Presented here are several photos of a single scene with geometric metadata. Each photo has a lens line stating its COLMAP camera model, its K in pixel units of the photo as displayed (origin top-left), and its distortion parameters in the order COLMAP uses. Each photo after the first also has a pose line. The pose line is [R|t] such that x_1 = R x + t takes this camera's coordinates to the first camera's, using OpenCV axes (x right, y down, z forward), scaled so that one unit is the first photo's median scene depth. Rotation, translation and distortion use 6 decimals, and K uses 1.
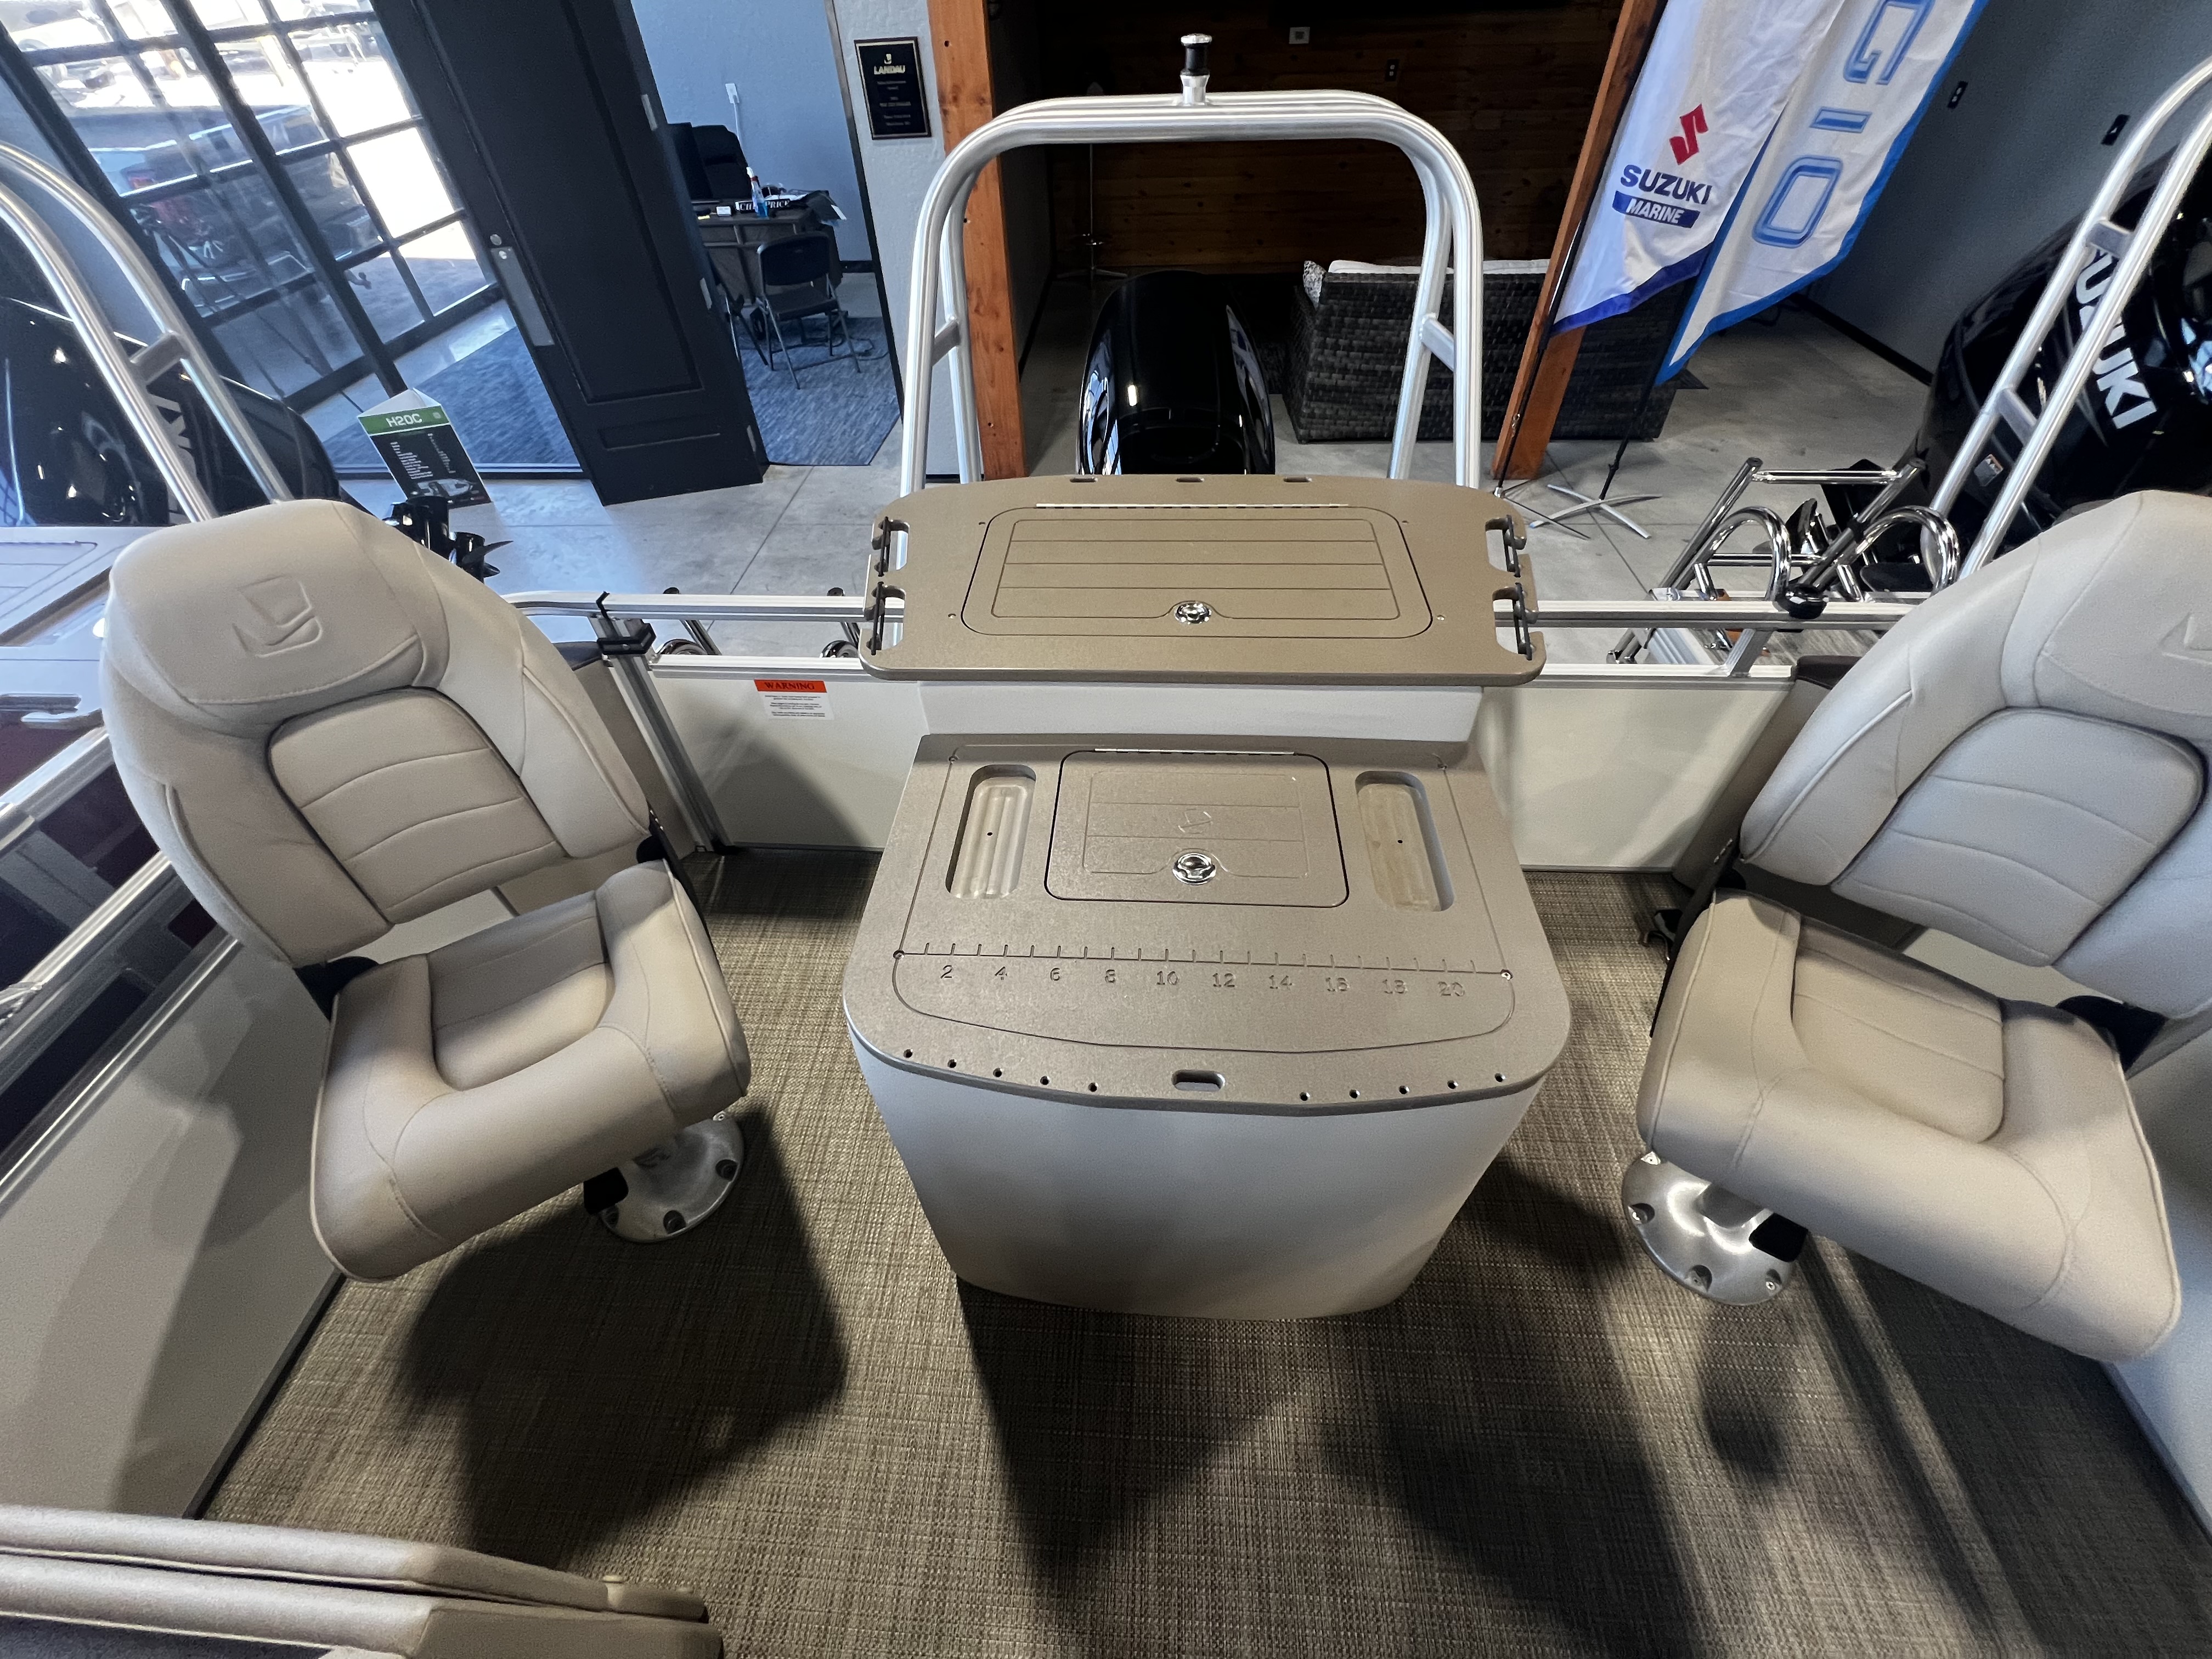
lens RADIAL K [[888.8, 0, 1101.0], [0, 888.8, 822.9], [0, 0, 1]] dist [-0.001982, 0.000276]
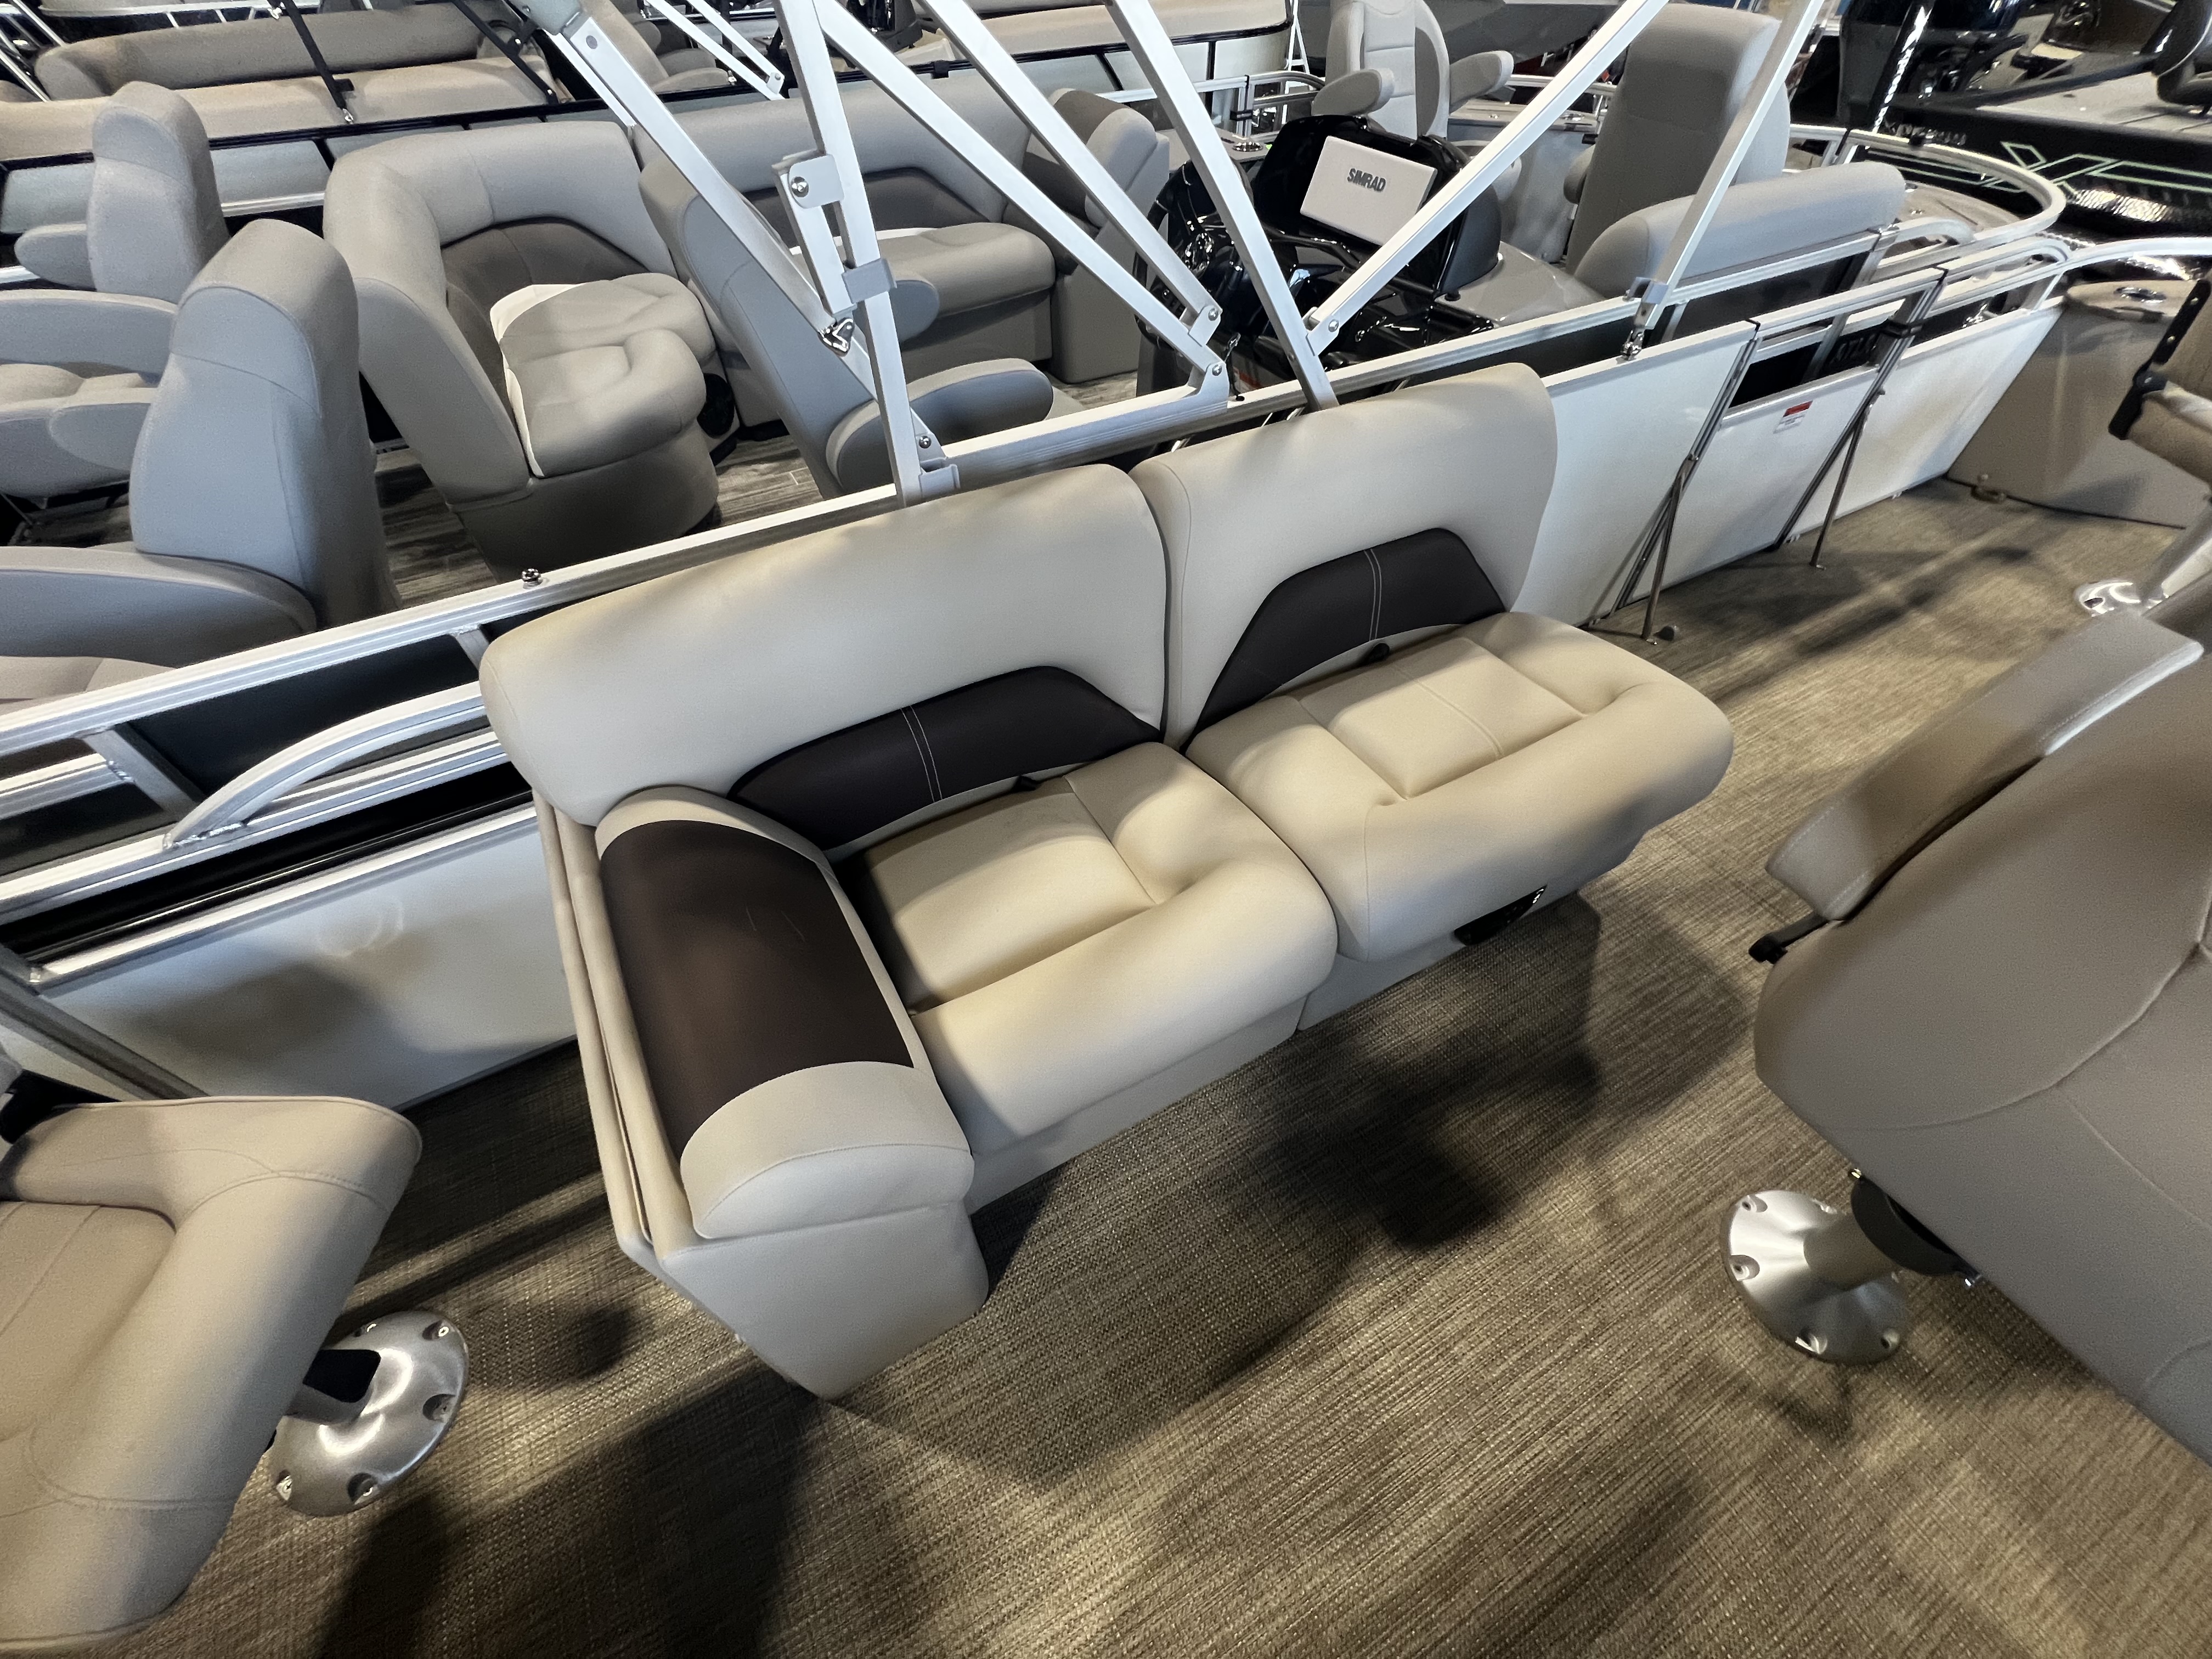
lens RADIAL K [[888.8, 0, 1107.9], [0, 888.8, 820.7], [0, 0, 1]] dist [-0.001982, 0.000276]
pose [[-0.529137, -0.605028, 0.594941, 0.111048], [0.626459, 0.194366, 0.754832, 0.115398], [-0.572331, 0.772116, 0.276179, -0.099323]]
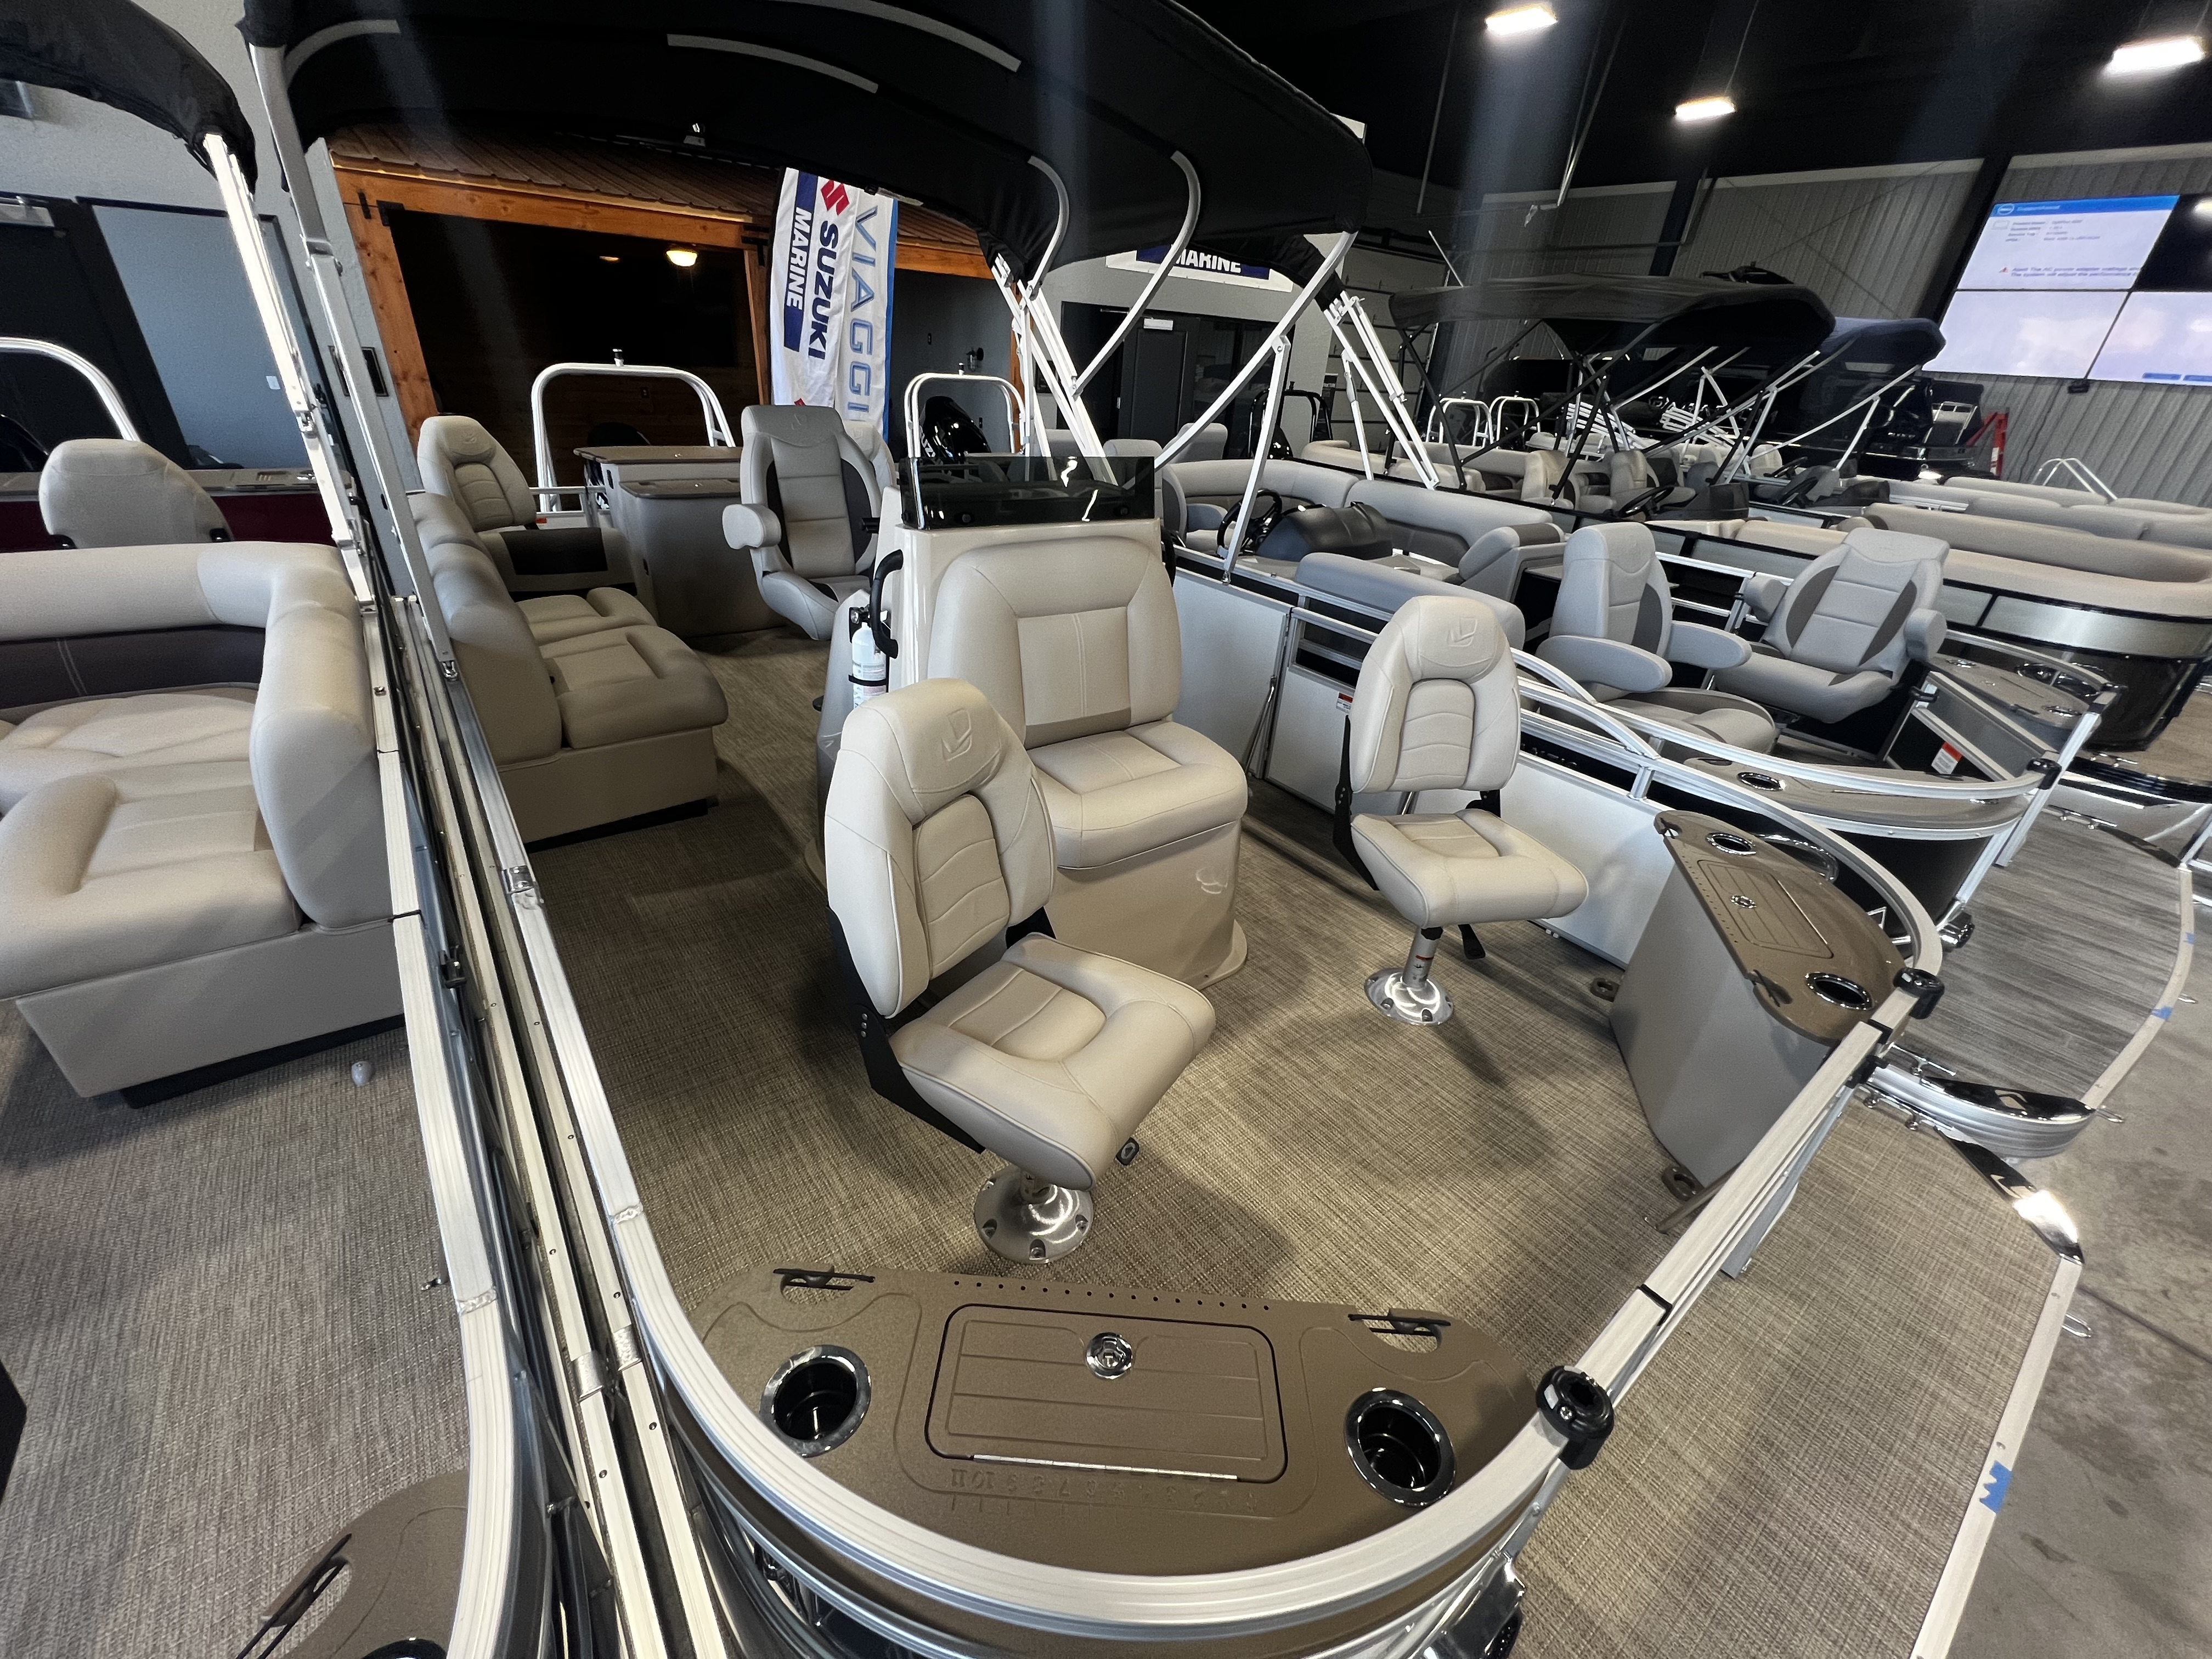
lens RADIAL K [[888.8, 0, 1101.8], [0, 888.8, 813.9], [0, 0, 1]] dist [-0.001982, 0.000276]
pose [[0.757549, -0.232047, 0.610143, -0.998951], [0.397339, 0.905502, -0.148956, 2.041744], [-0.517921, 0.355275, 0.778163, -2.049031]]
